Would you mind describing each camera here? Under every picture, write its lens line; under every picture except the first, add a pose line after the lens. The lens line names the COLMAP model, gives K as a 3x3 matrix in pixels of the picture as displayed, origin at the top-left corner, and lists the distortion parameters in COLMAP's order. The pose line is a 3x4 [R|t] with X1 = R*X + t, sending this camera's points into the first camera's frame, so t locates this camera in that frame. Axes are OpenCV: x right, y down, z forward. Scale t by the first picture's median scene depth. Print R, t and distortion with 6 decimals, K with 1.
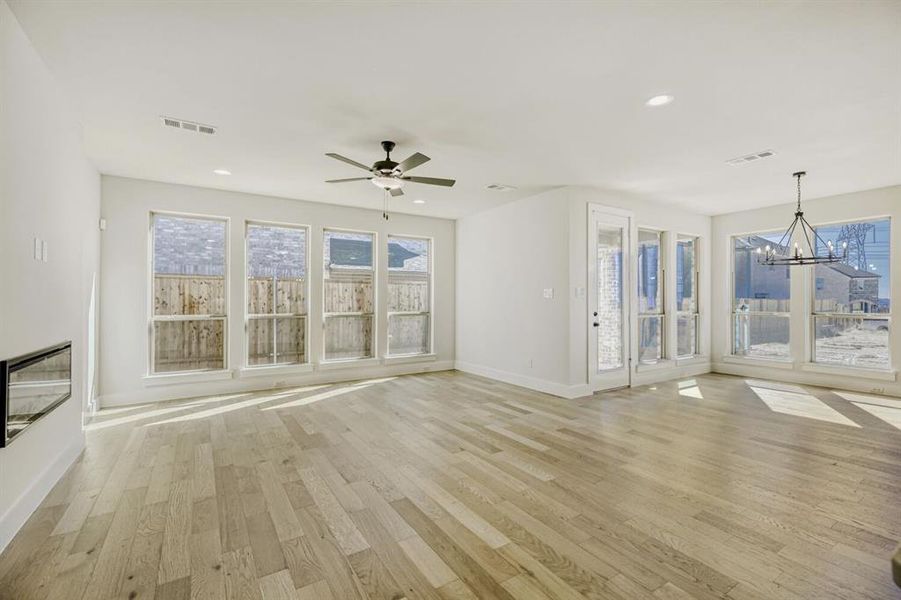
lens RADIAL K [[410.1, 0, 456.0], [0, 410.1, 305.5], [0, 0, 1]] dist [-0.000170, -0.000065]
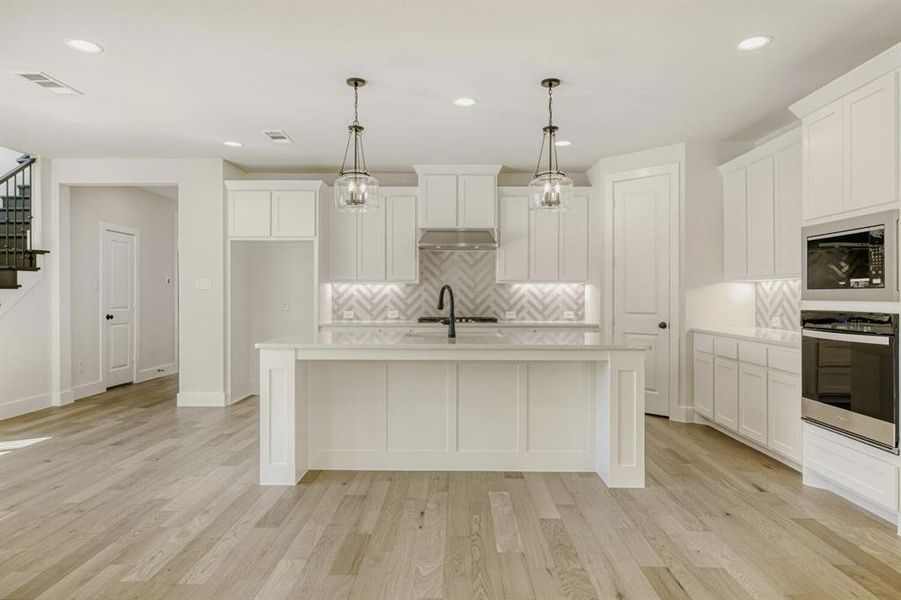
lens RADIAL K [[540.2, 0, 457.3], [0, 540.2, 296.5], [0, 0, 1]] dist [-0.000692, 0.002292]
pose [[-0.838241, -0.000495, 0.545300, -0.066536], [0.005911, 0.999933, 0.009994, -0.007005], [-0.545269, 0.011601, -0.838181, 0.874581]]
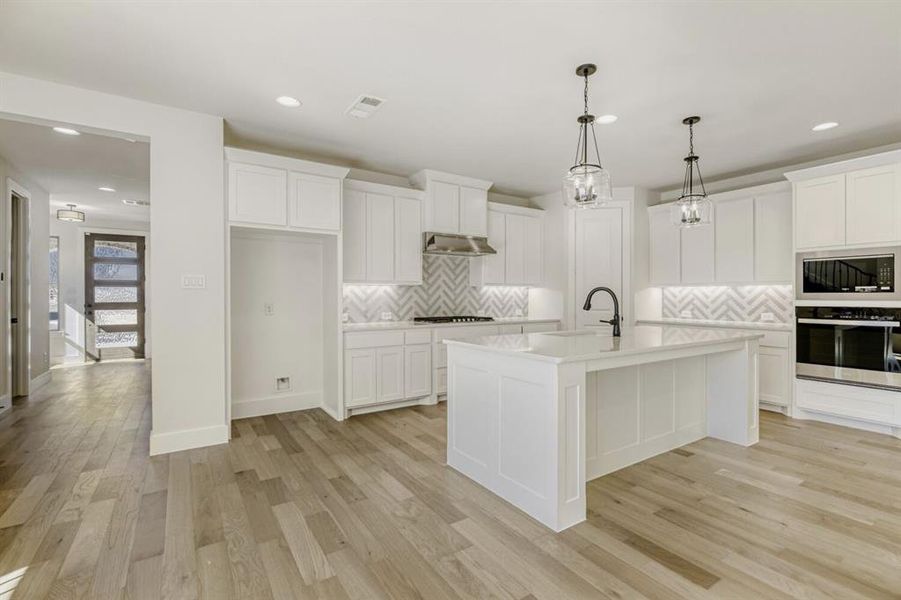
lens RADIAL K [[410.1, 0, 463.9], [0, 410.1, 298.3], [0, 0, 1]] dist [-0.000170, -0.000065]
pose [[-0.999882, 0.001504, -0.015272, 0.684210], [0.001263, 0.999875, 0.015756, -0.009506], [0.015294, 0.015735, -0.999759, 0.852254]]
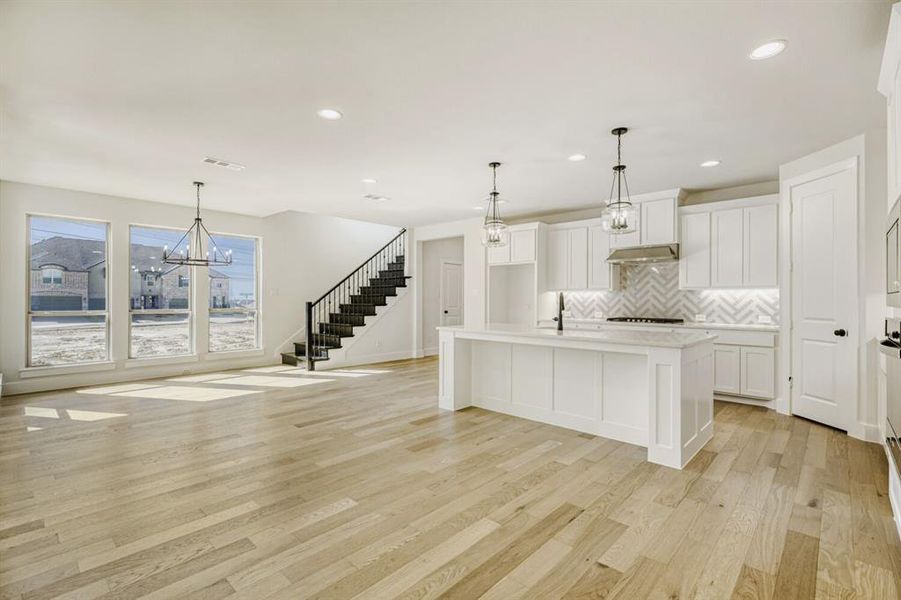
lens RADIAL K [[410.1, 0, 457.8], [0, 410.1, 300.1], [0, 0, 1]] dist [-0.000170, -0.000065]
pose [[-0.259571, -0.000742, 0.965724, -0.410193], [0.006972, 0.999972, 0.002642, -0.004017], [-0.965699, 0.007419, -0.259558, 0.612111]]
